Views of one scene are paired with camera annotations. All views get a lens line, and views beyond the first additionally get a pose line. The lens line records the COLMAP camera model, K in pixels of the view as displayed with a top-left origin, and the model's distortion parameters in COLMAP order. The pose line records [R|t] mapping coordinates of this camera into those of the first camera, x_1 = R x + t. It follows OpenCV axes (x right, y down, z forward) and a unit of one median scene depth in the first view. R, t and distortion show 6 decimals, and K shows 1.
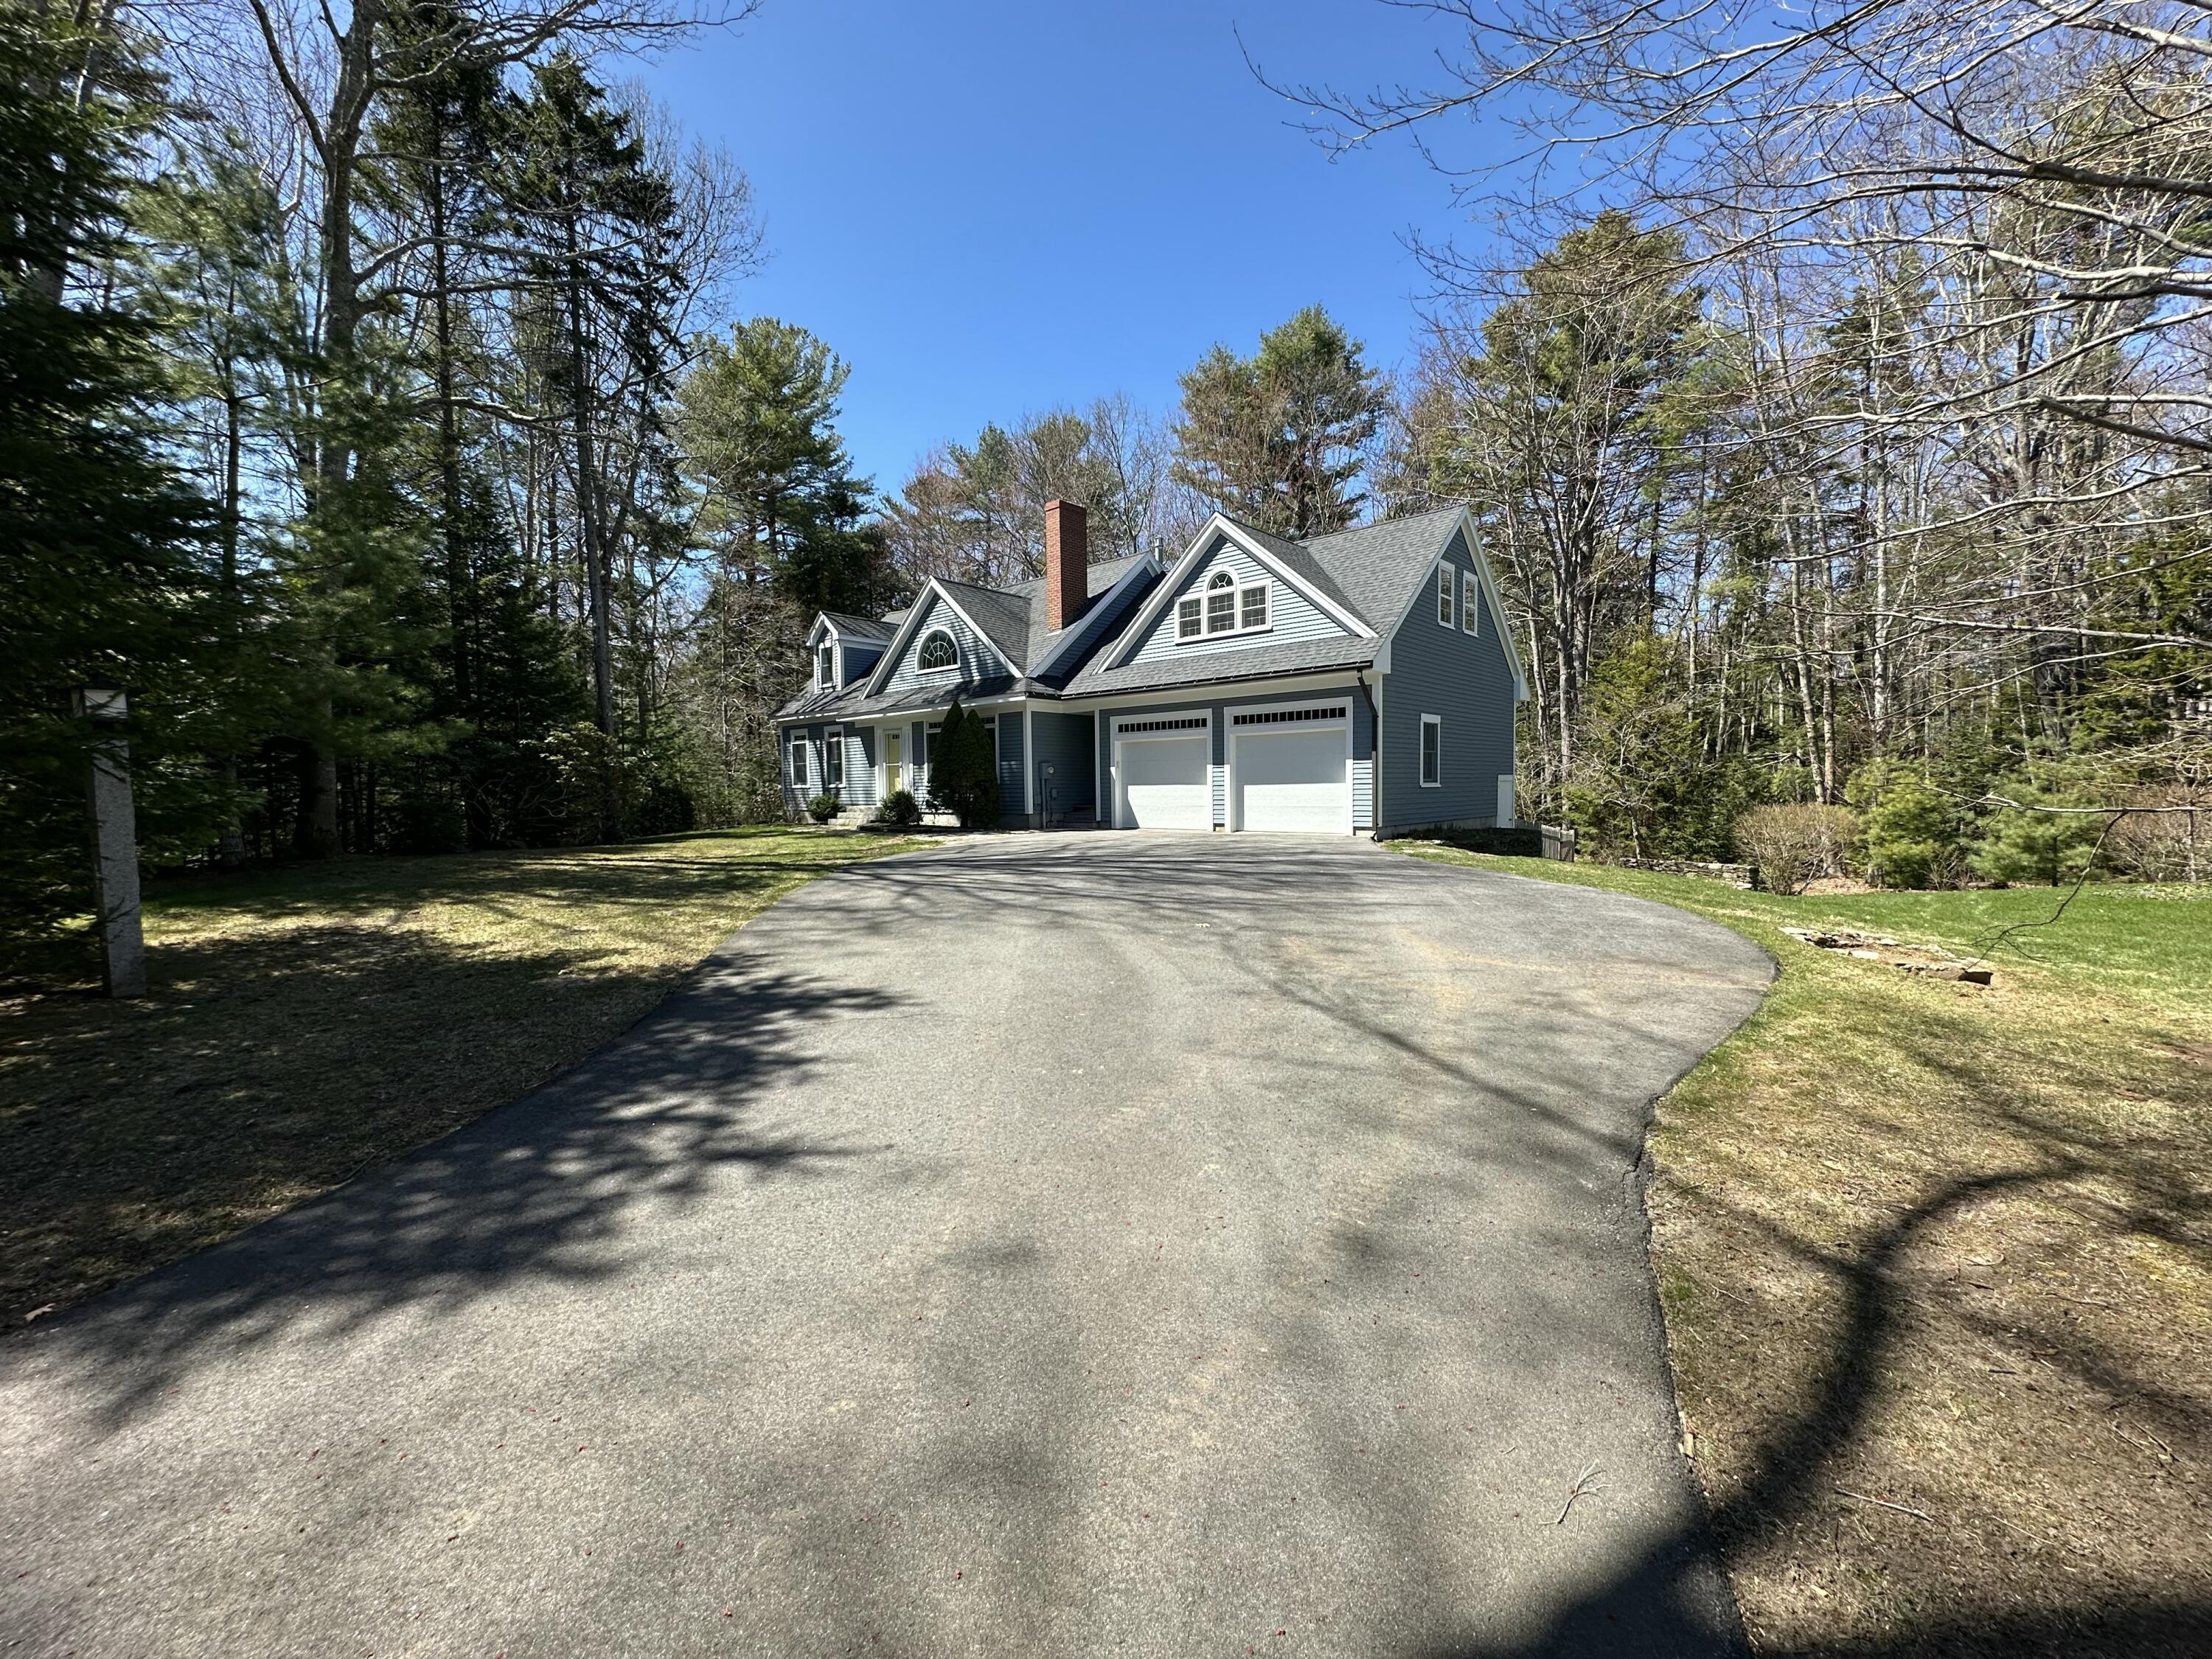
lens RADIAL K [[880.7, 0, 1103.2], [0, 880.7, 830.1], [0, 0, 1]] dist [-0.001767, -0.000490]
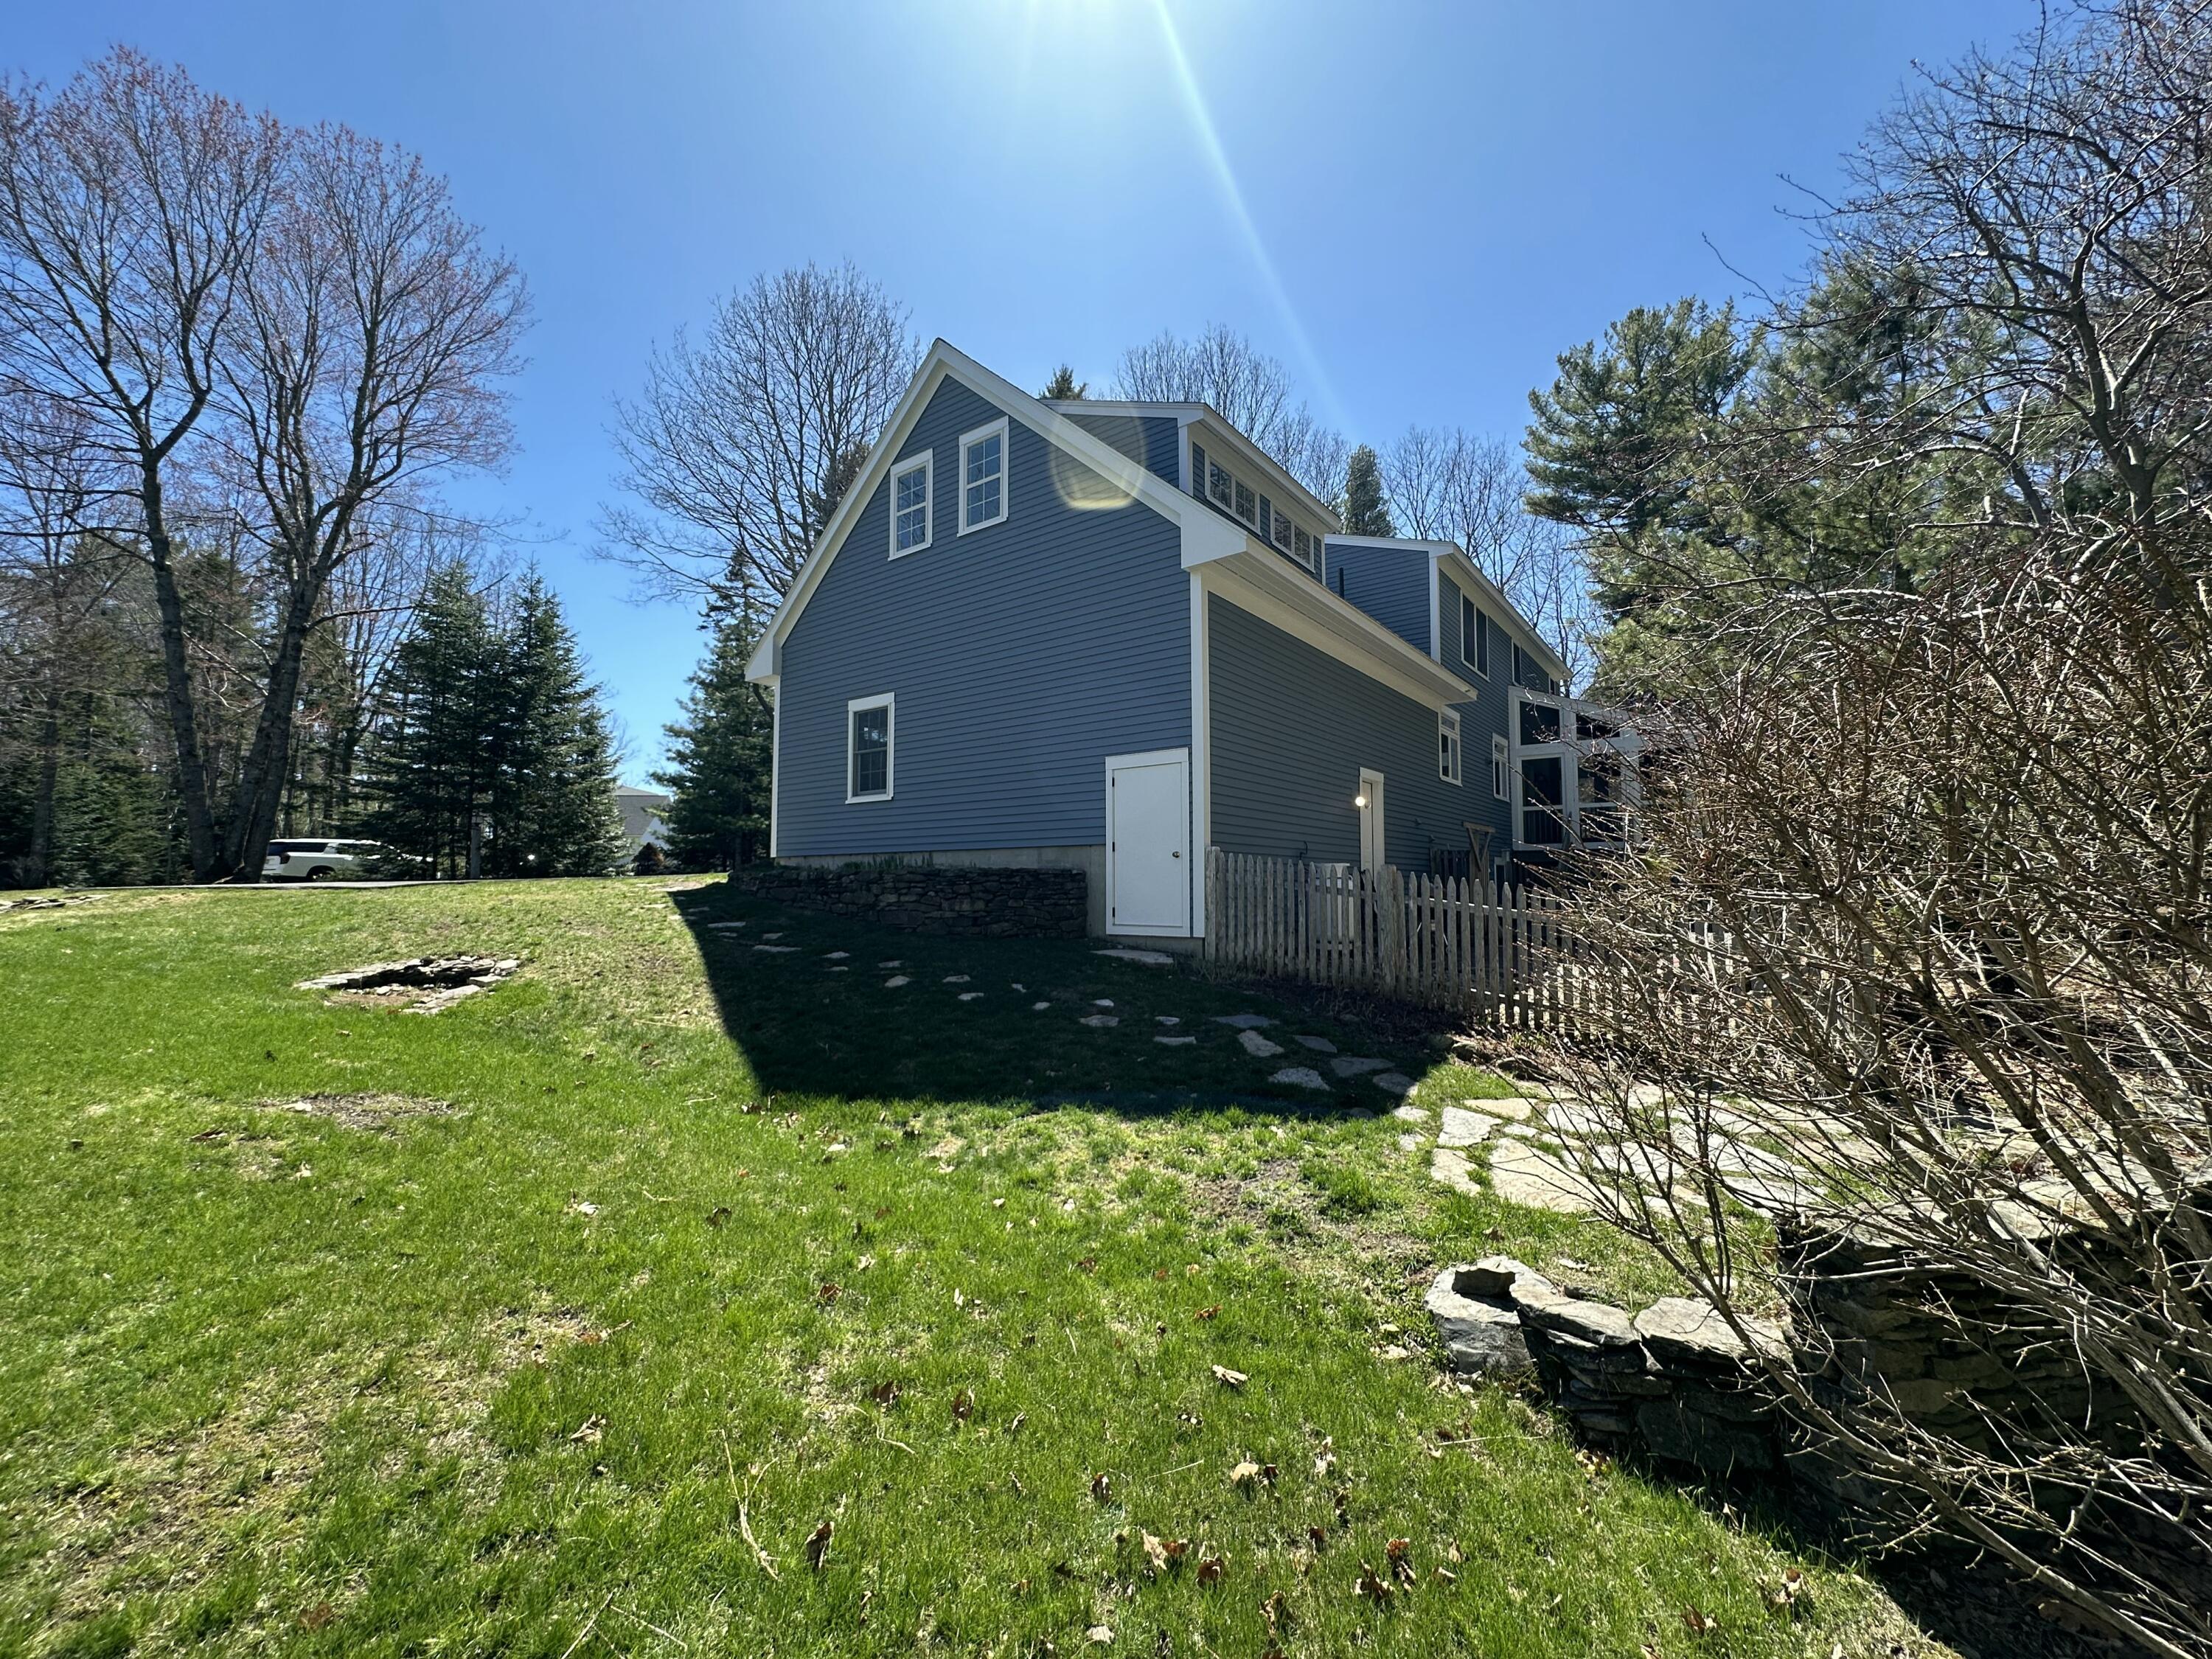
lens RADIAL K [[880.7, 0, 1109.4], [0, 880.7, 836.1], [0, 0, 1]] dist [-0.001767, -0.000490]
pose [[0.100523, -0.050166, -0.993669, 0.852071], [-0.049092, 0.997261, -0.055314, 0.004289], [0.993723, 0.054342, 0.097785, 0.900955]]
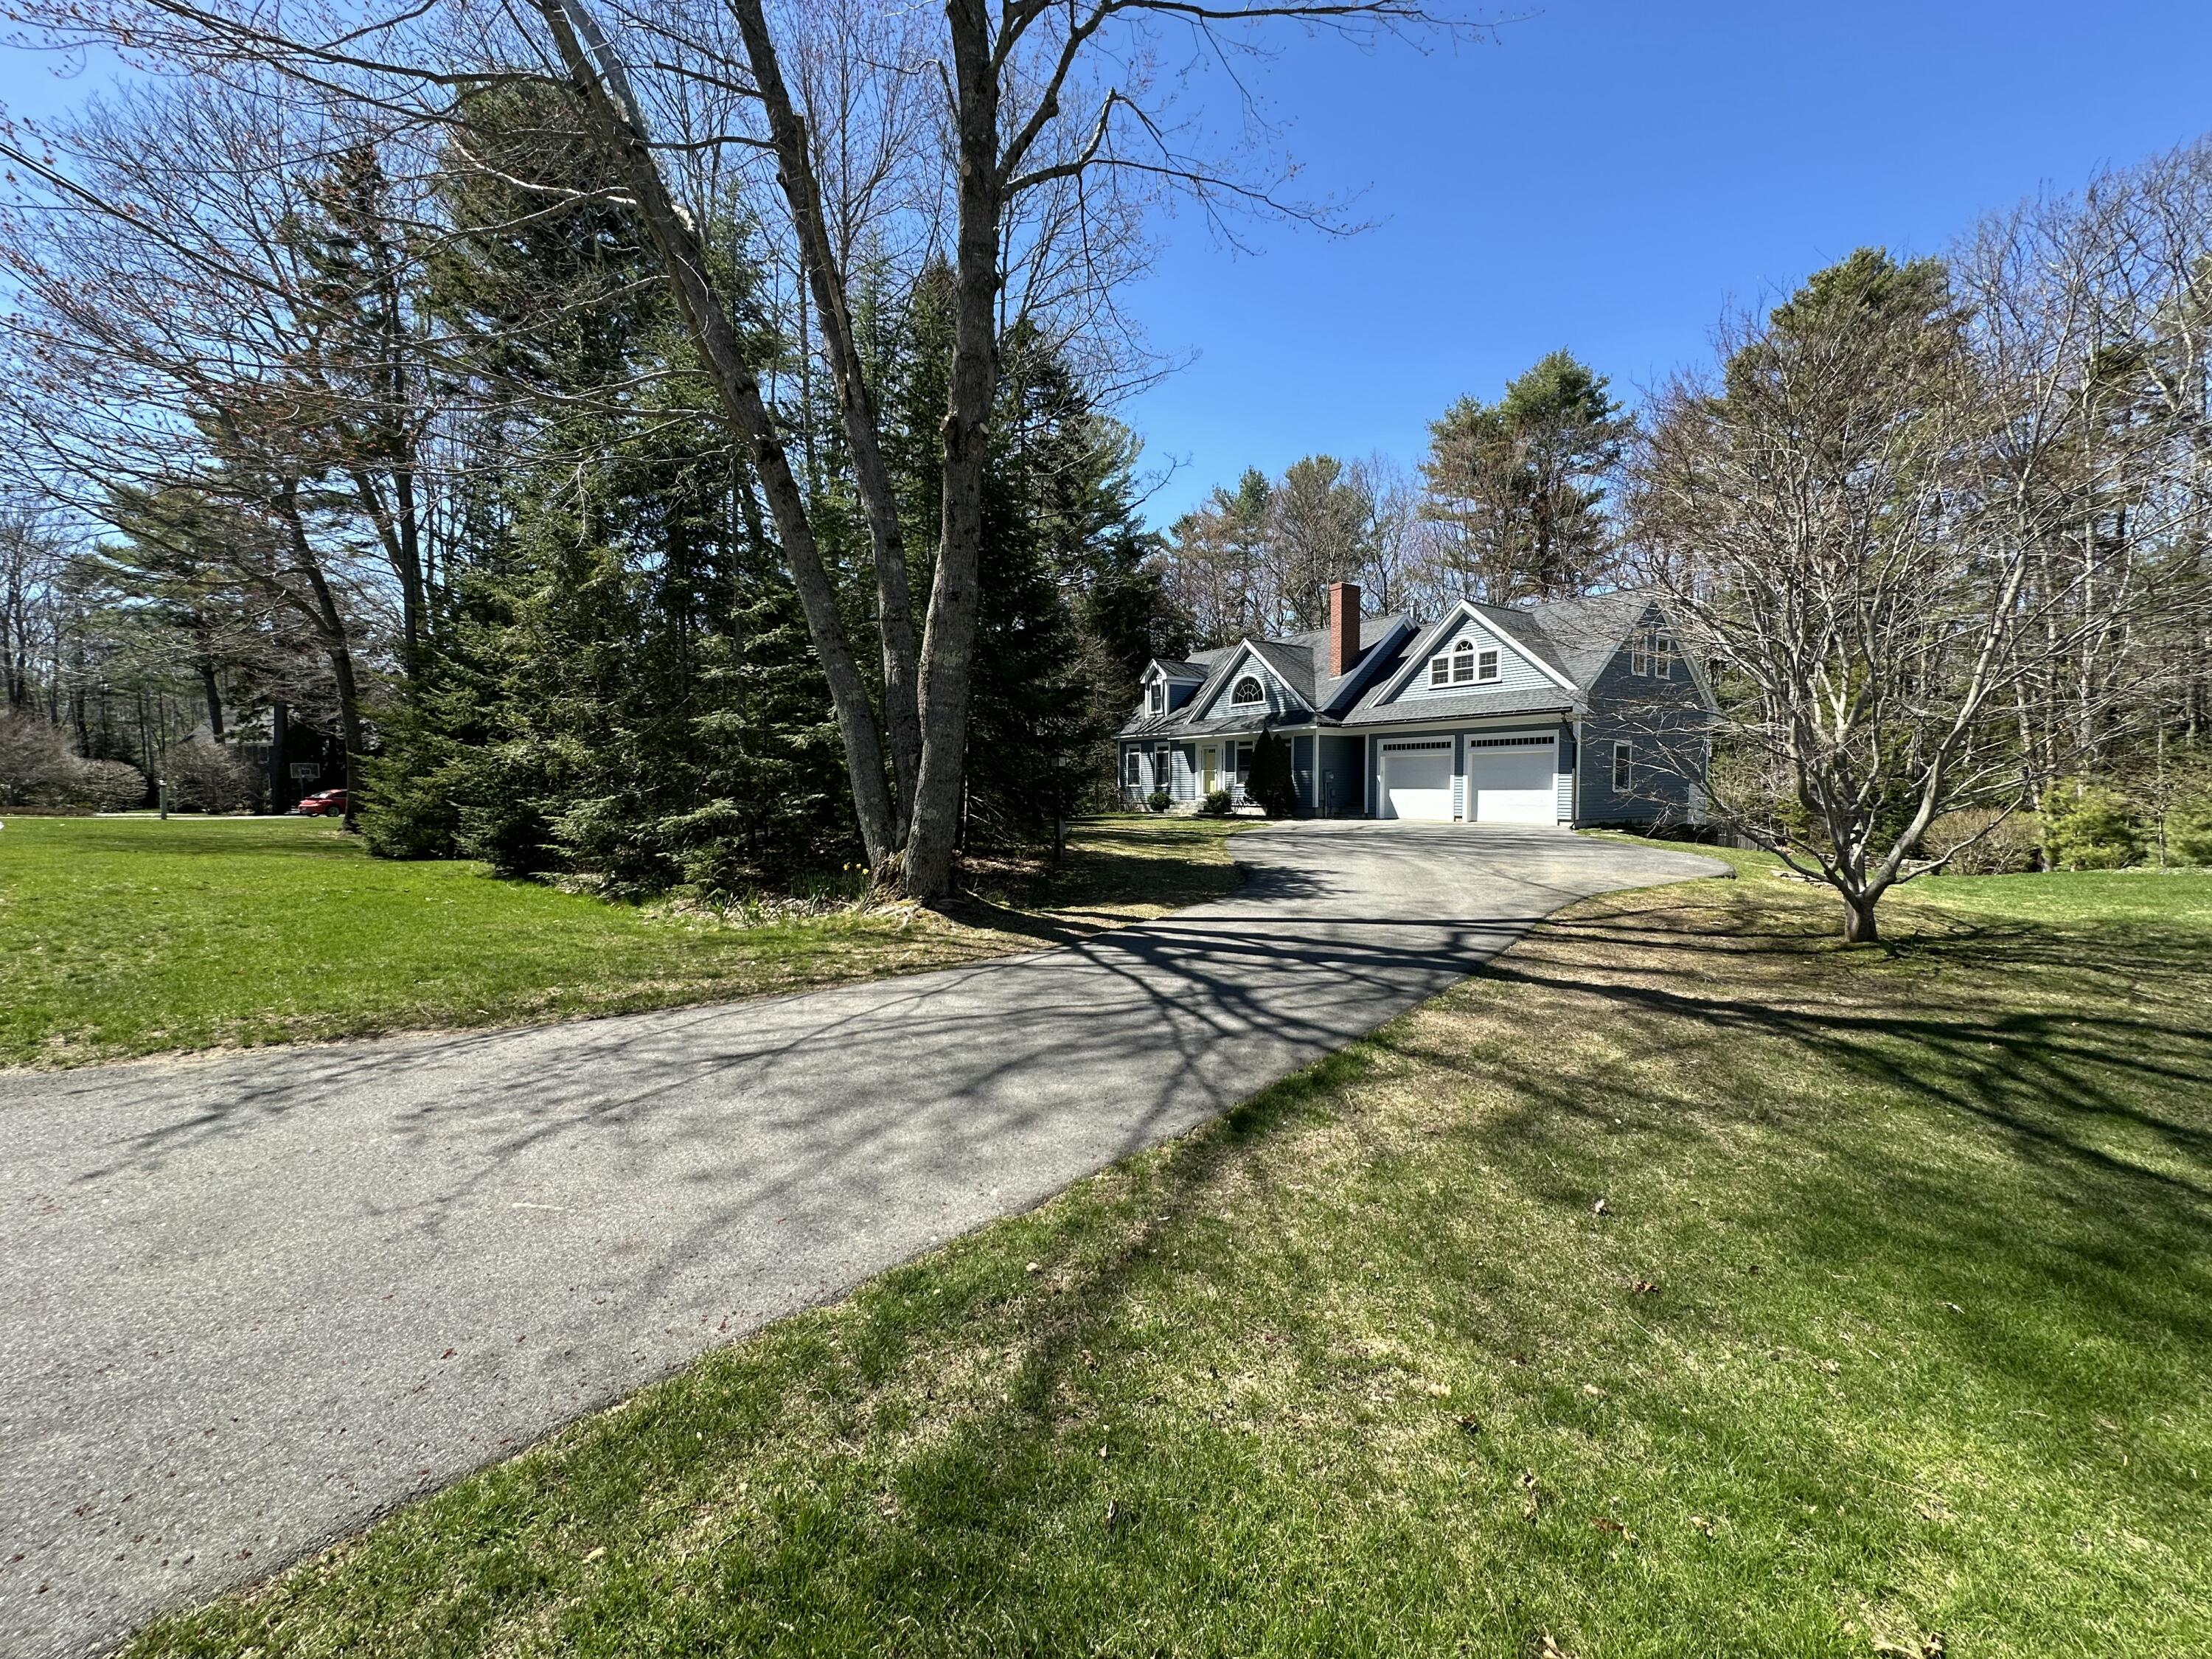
lens RADIAL K [[880.7, 0, 1107.3], [0, 880.7, 829.1], [0, 0, 1]] dist [-0.001767, -0.000490]
pose [[0.970087, 0.022367, -0.241725, -0.061914], [-0.021659, 0.999750, 0.005587, 0.014815], [0.241790, -0.000184, 0.970329, -0.428911]]
